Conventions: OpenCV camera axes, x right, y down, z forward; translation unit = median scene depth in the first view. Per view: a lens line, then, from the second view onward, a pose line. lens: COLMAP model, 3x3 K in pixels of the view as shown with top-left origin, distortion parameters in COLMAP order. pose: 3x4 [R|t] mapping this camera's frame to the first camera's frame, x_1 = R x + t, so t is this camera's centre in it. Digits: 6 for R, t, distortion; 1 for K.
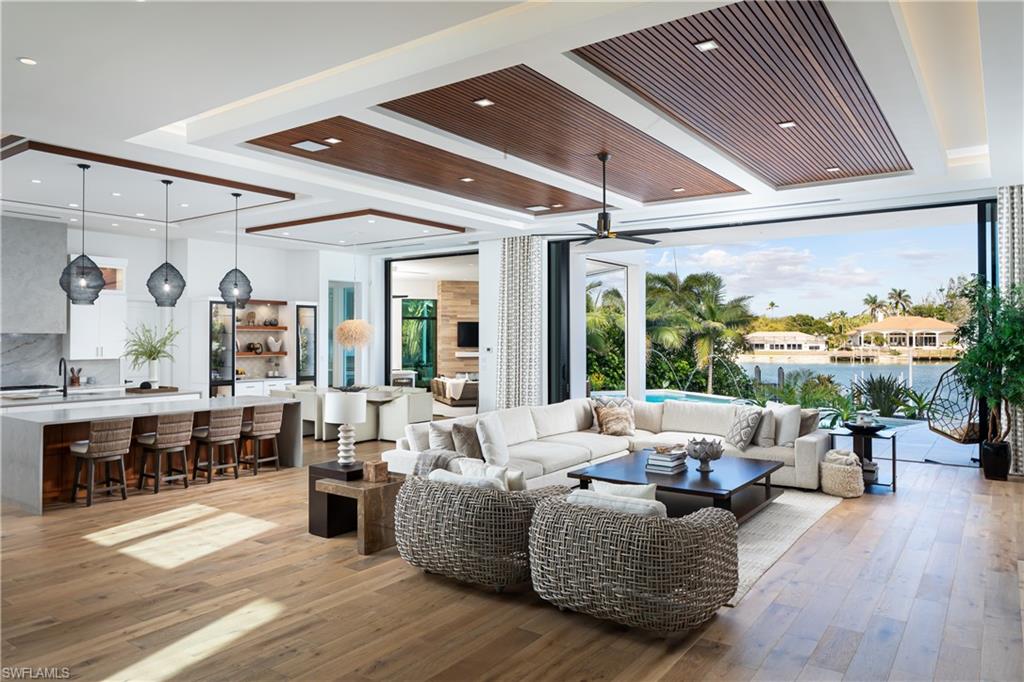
lens RADIAL K [[692.6, 0, 498.8], [0, 692.6, 327.7], [0, 0, 1]] dist [-0.000459, -0.003332]
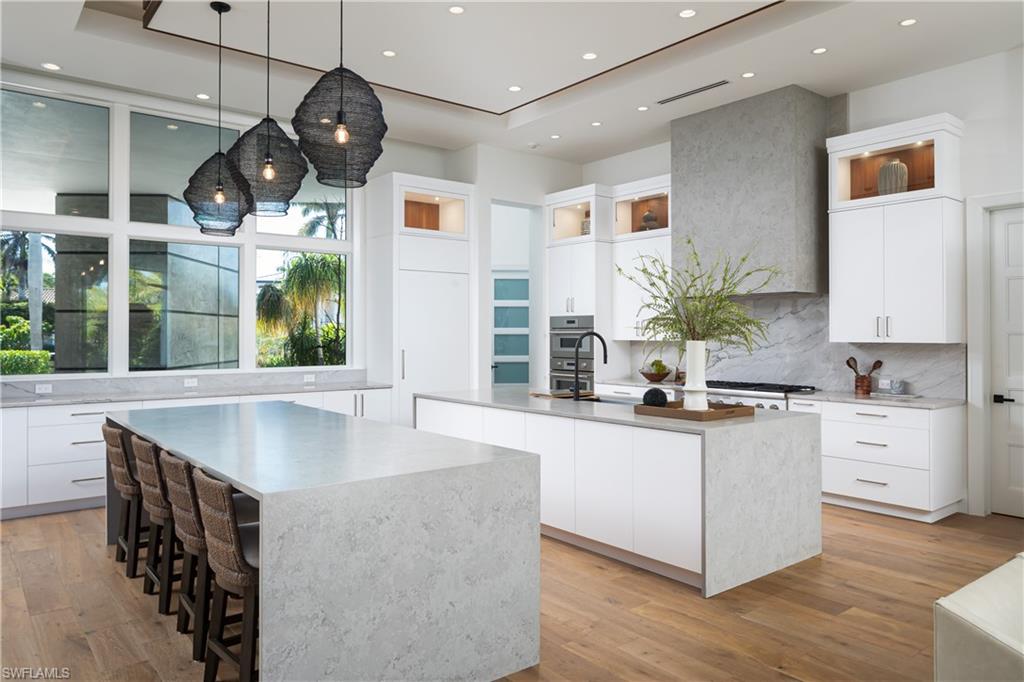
lens RADIAL K [[692.6, 0, 498.8], [0, 692.6, 327.7], [0, 0, 1]] dist [-0.000459, -0.003332]
pose [[-0.270201, -0.007447, -0.962775, -0.051644], [0.016701, 0.999783, -0.012420, 0.036579], [0.962659, -0.019435, -0.270018, 0.870010]]
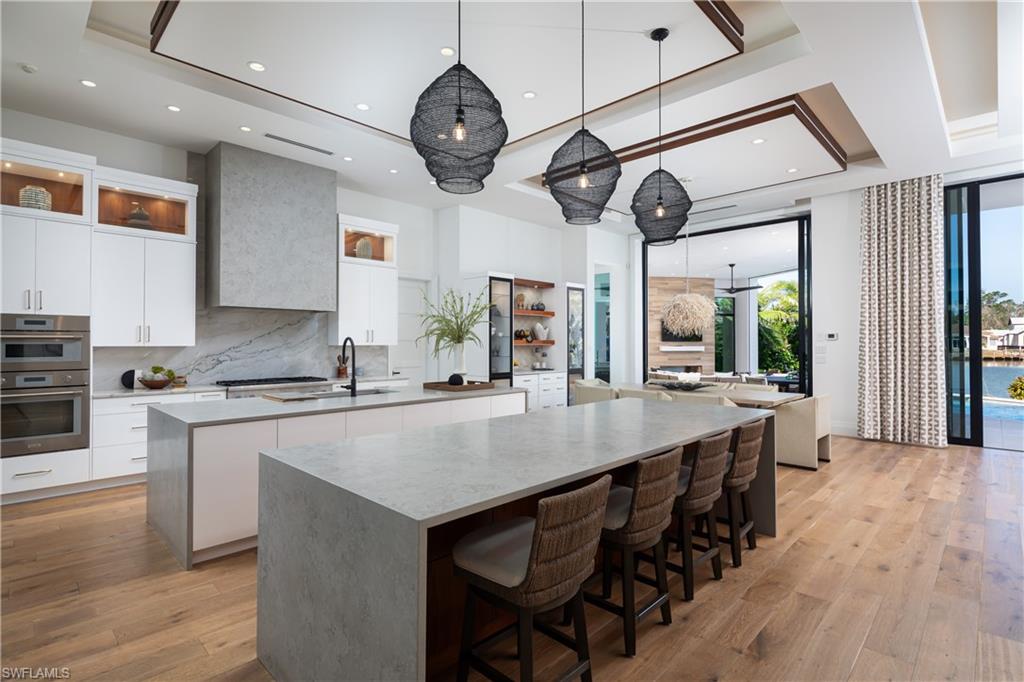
lens RADIAL K [[499.6, 0, 508.3], [0, 499.6, 337.6], [0, 0, 1]] dist [-0.001914, -0.000277]
pose [[0.989219, -0.001532, -0.146434, -0.329411], [0.002295, 0.999985, 0.005047, 0.033671], [0.146424, -0.005328, 0.989208, 0.442625]]
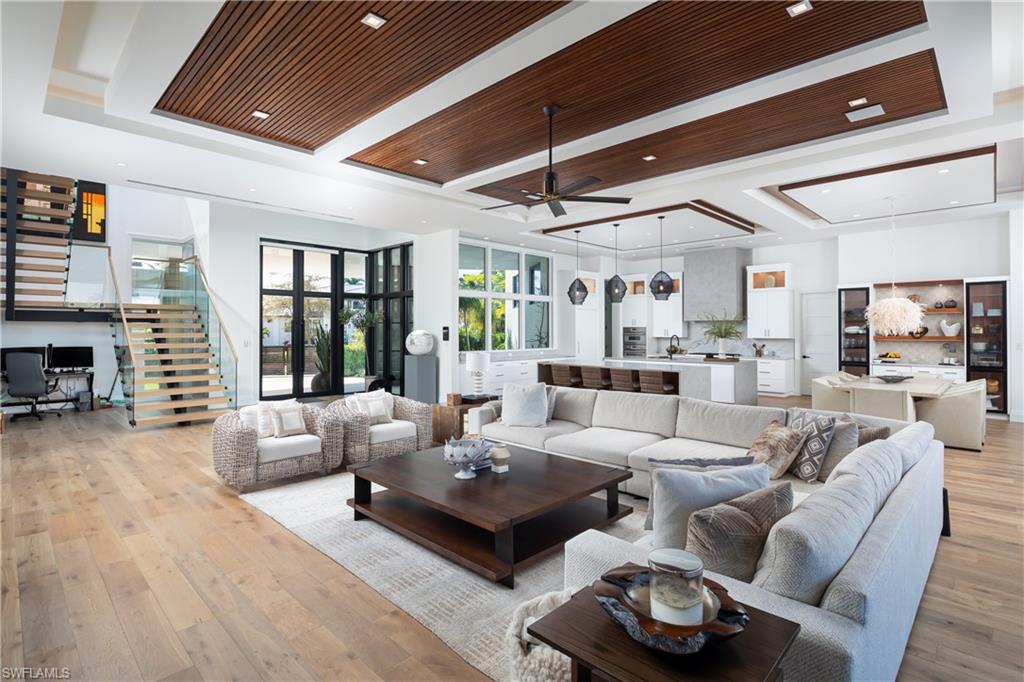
lens RADIAL K [[497.0, 0, 509.5], [0, 497.0, 328.7], [0, 0, 1]] dist [0.024648, 0.000018]
pose [[-0.149675, 0.001391, -0.988734, 0.483994], [0.018615, 0.999826, -0.001411, 0.017722], [0.988560, -0.018617, -0.149675, 0.638401]]
